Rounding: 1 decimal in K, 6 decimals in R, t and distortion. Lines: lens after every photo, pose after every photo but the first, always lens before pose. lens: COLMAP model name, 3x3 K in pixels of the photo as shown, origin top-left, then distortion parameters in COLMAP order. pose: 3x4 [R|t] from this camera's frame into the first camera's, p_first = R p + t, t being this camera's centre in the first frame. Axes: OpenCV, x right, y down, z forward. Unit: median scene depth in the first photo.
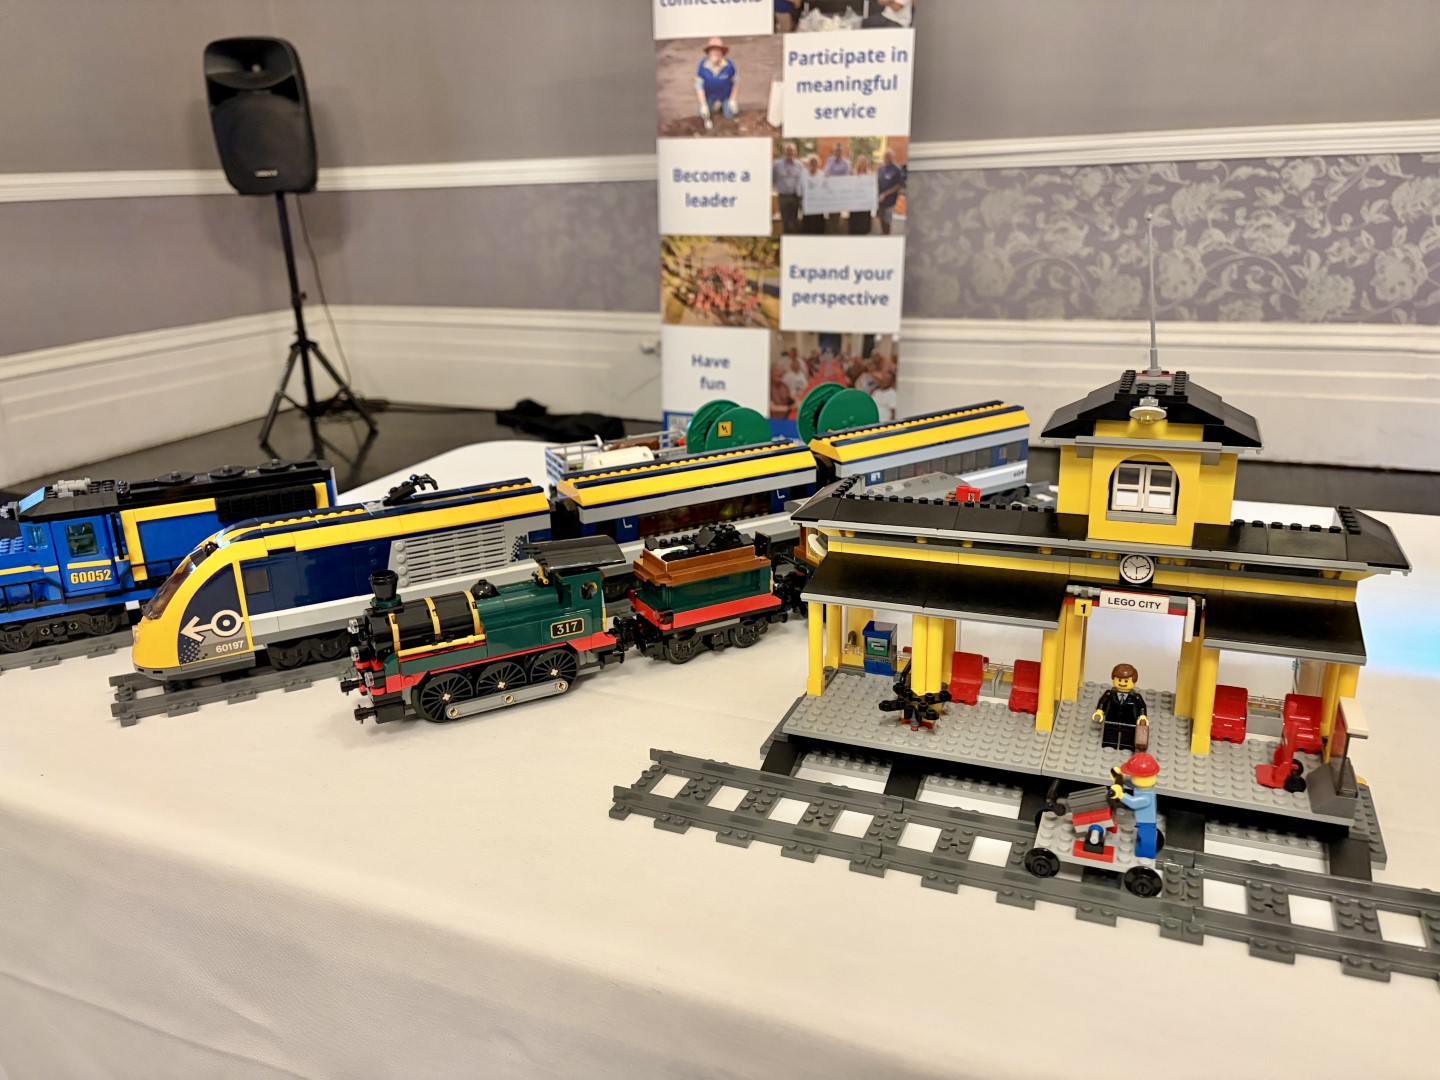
lens RADIAL K [[1072.4, 0, 720.0], [0, 1072.4, 540.0], [0, 0, 1]] dist [0.037267, -0.045891]
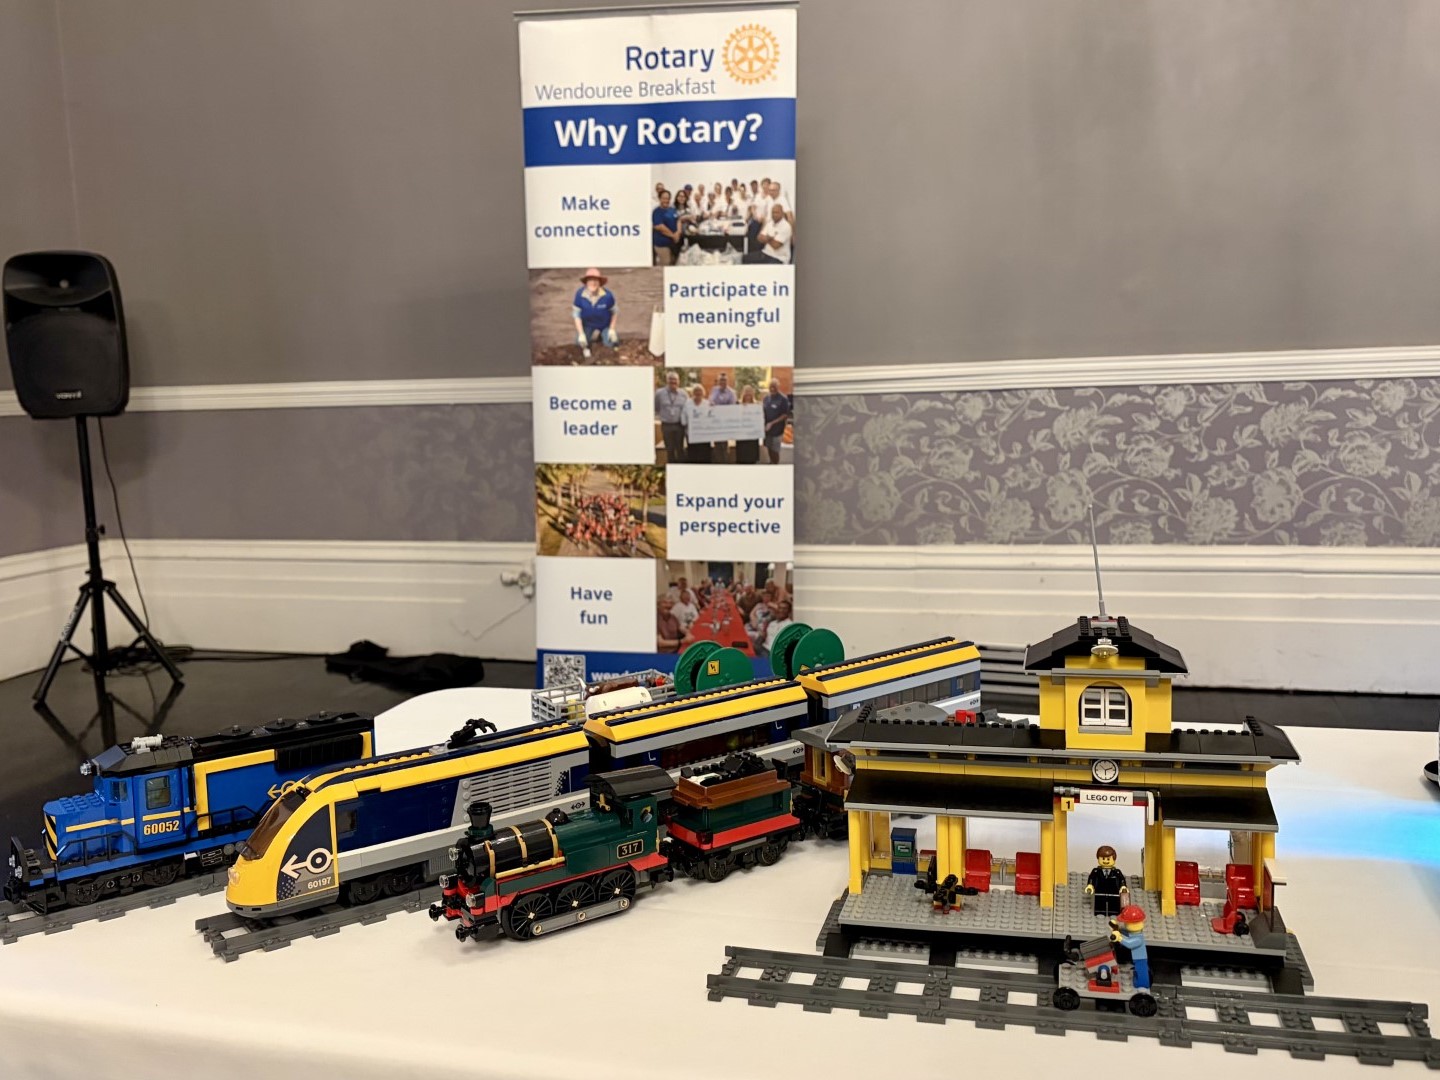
lens RADIAL K [[1288.6, 0, 720.0], [0, 1288.6, 540.0], [0, 0, 1]] dist [0.066045, -0.140386]
pose [[0.990052, -0.016098, 0.139781, -0.207678], [0.043481, 0.979813, -0.195131, 0.029045], [-0.133818, 0.199268, 0.970765, -0.365709]]
